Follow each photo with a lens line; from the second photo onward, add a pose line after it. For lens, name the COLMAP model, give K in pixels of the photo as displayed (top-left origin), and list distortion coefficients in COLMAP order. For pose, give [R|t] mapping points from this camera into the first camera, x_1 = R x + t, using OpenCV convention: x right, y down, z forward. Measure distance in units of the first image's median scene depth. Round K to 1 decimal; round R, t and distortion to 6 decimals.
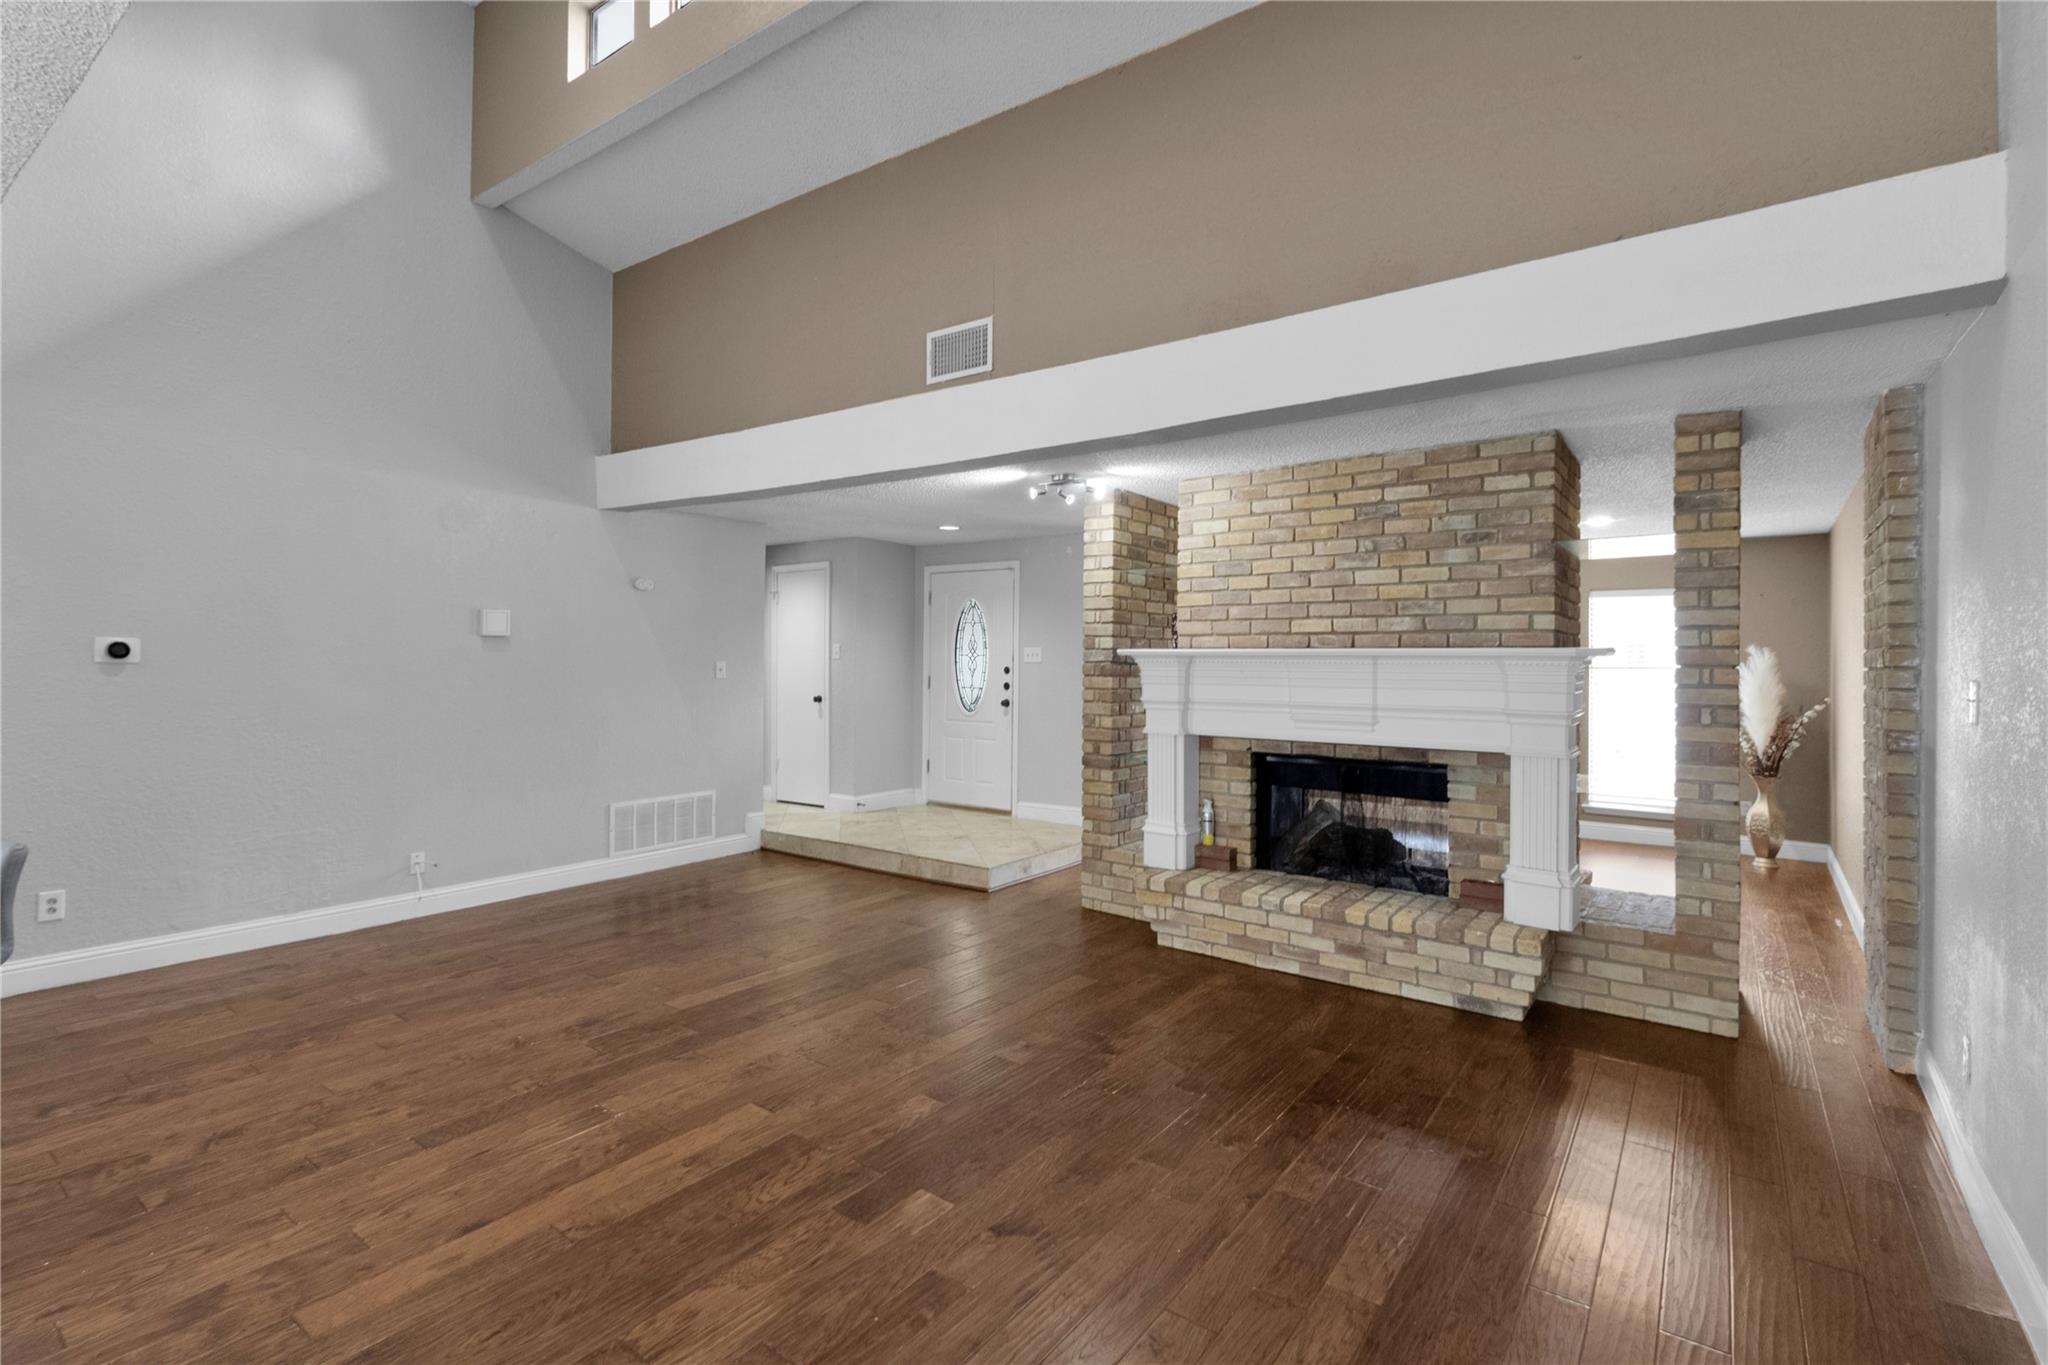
lens RADIAL K [[953.1, 0, 1024.0], [0, 953.1, 682.5], [0, 0, 1]] dist [0.000290, -0.000305]
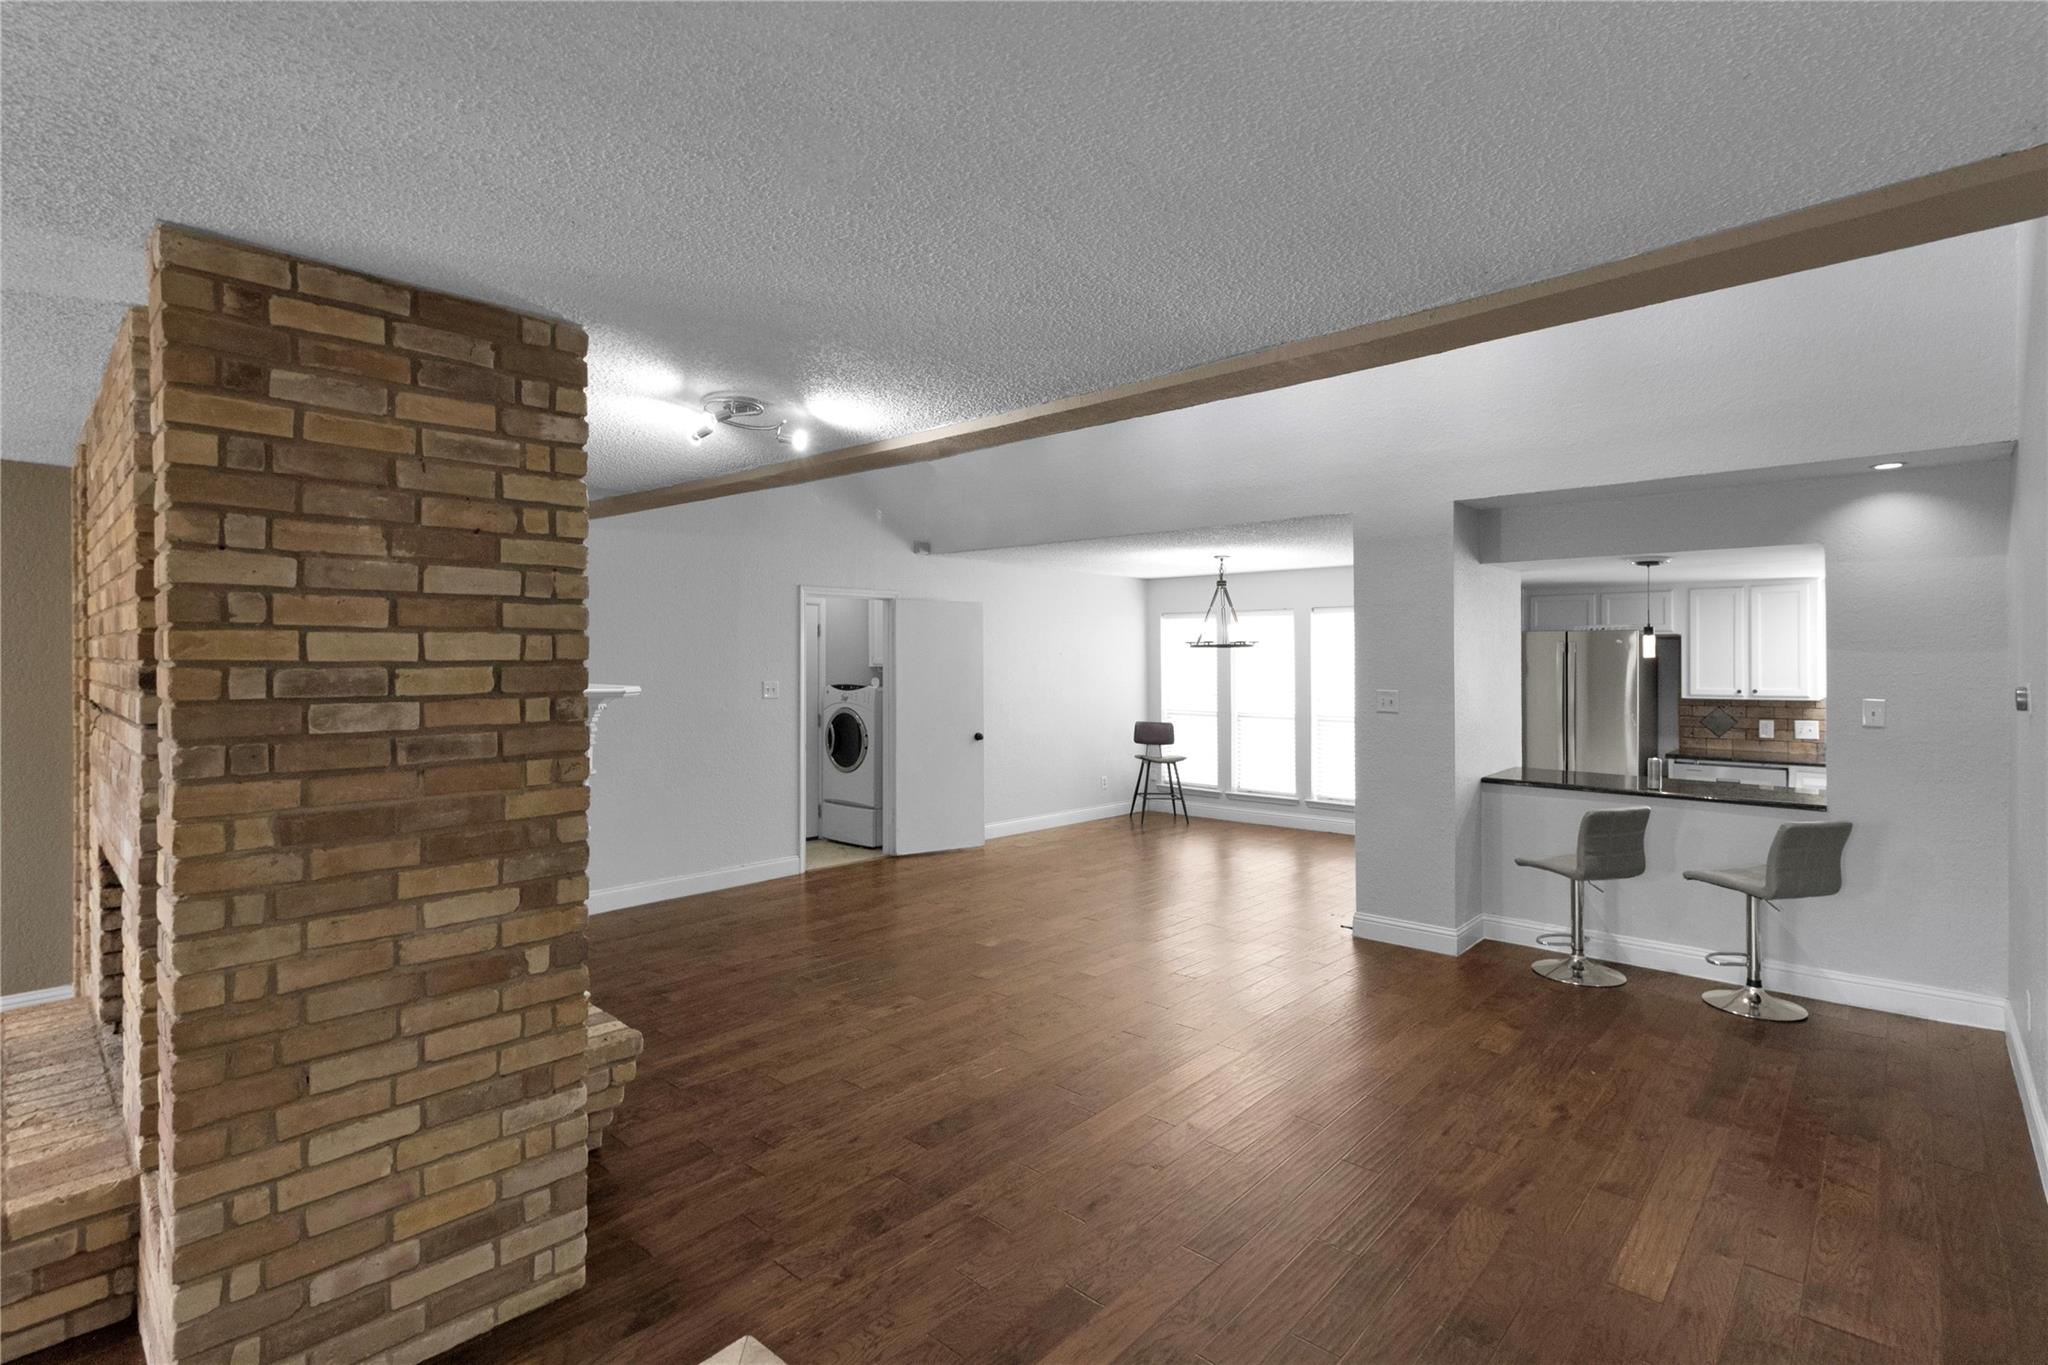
lens RADIAL K [[974.1, 0, 1017.8], [0, 974.1, 651.1], [0, 0, 1]] dist [0.003088, 0.000099]
pose [[-0.993857, -0.006040, 0.110510, -0.343291], [-0.005100, 0.999948, 0.008783, -0.102730], [-0.110558, 0.008166, -0.993836, 2.664166]]
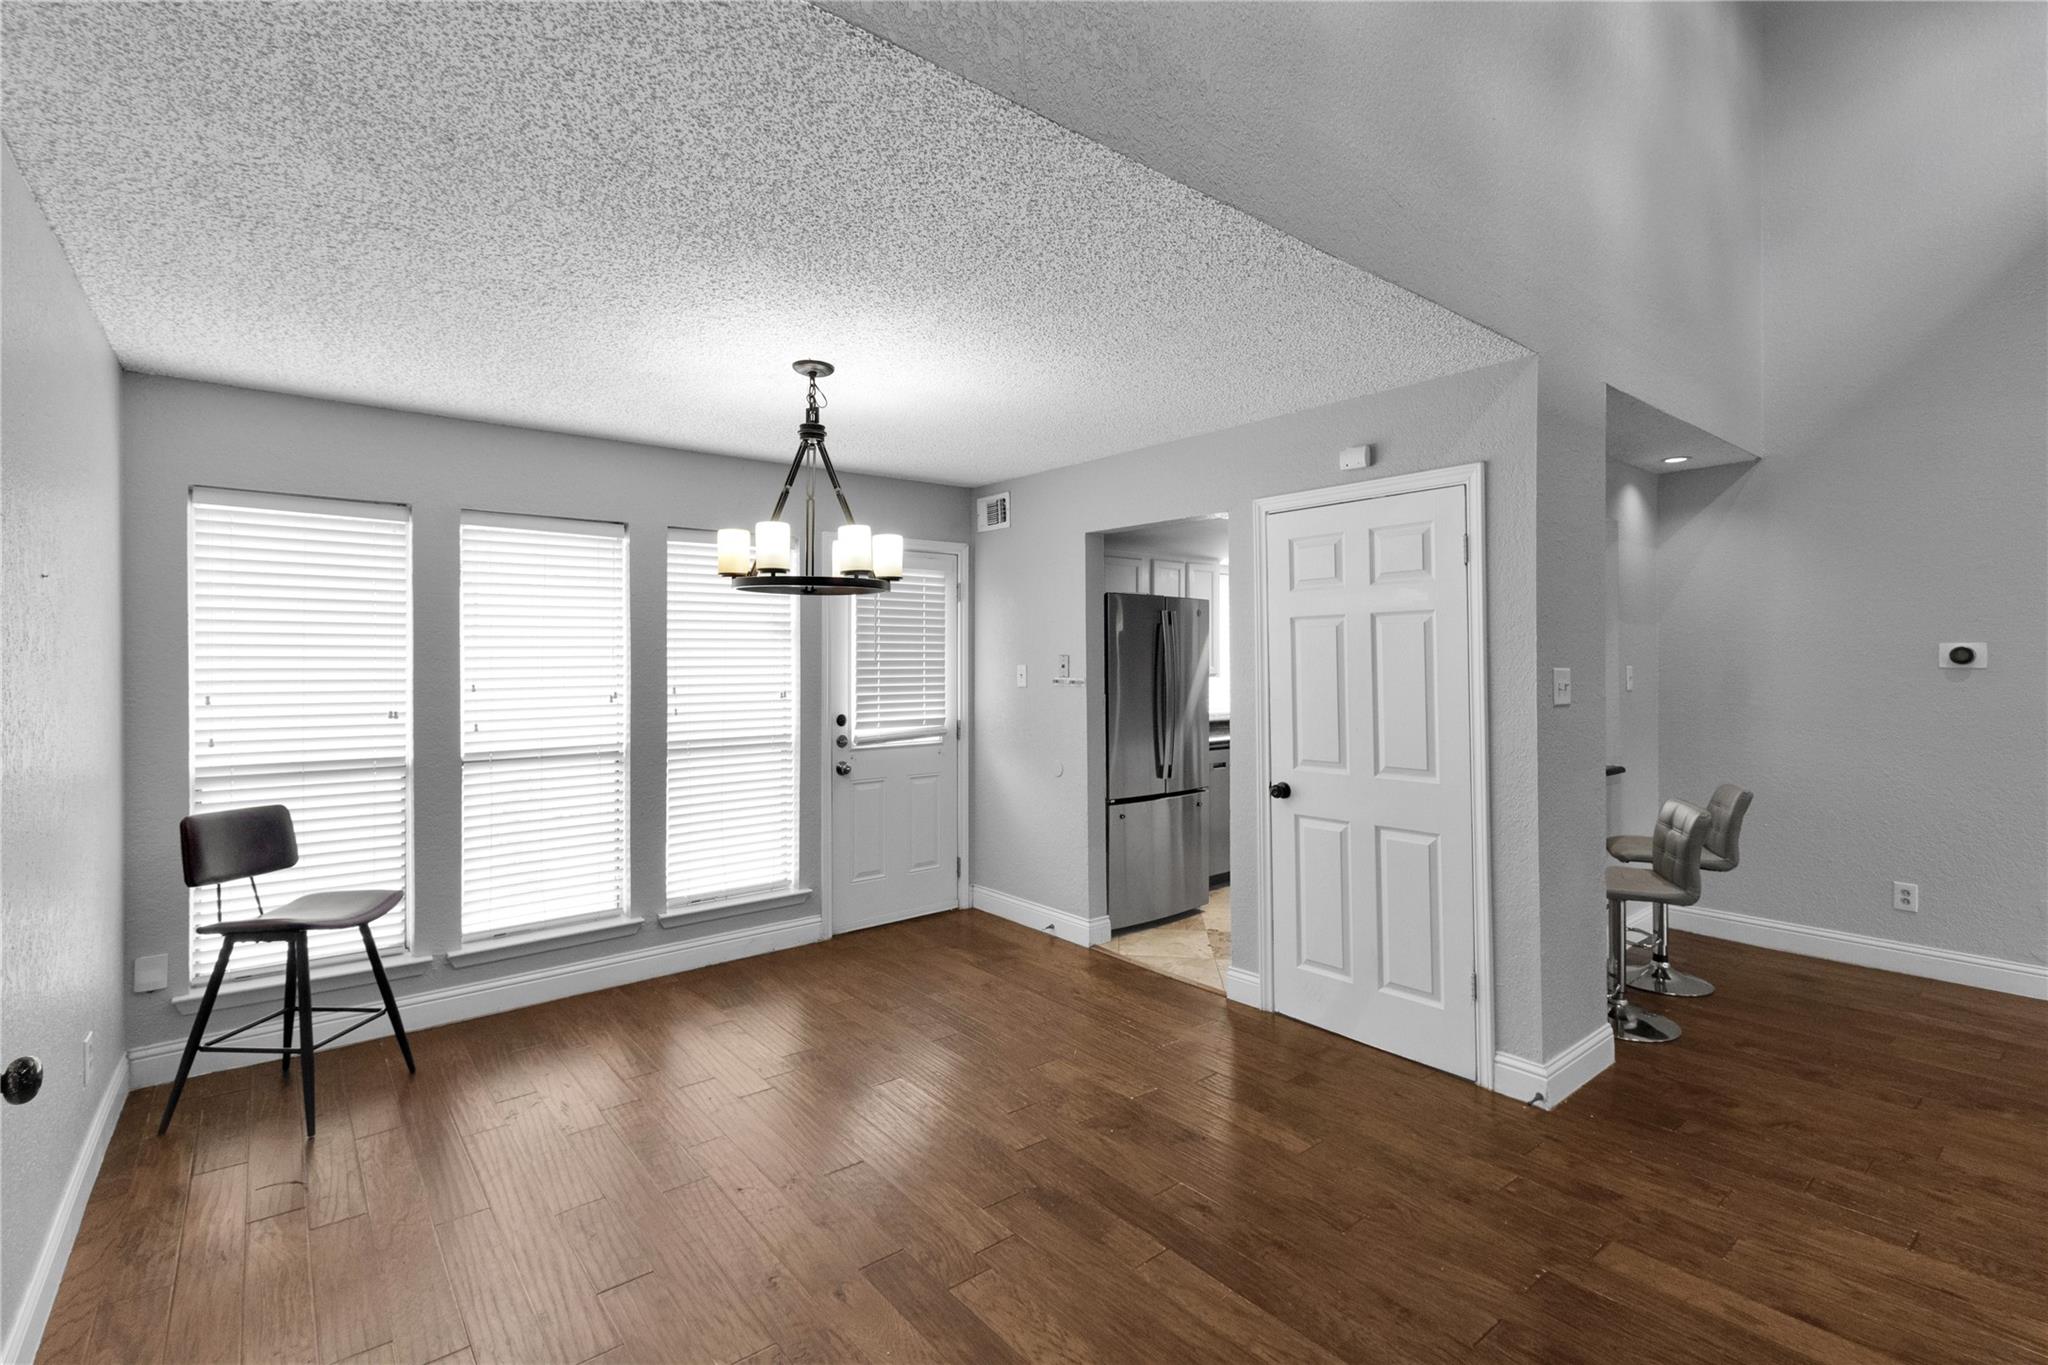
lens RADIAL K [[974.1, 0, 1017.8], [0, 974.1, 651.1], [0, 0, 1]] dist [0.003088, 0.000099]
pose [[-0.287592, -0.021420, -0.957513, 0.415916], [-0.016730, 0.999710, -0.017339, -0.006045], [0.957607, 0.011033, -0.287867, 0.476242]]
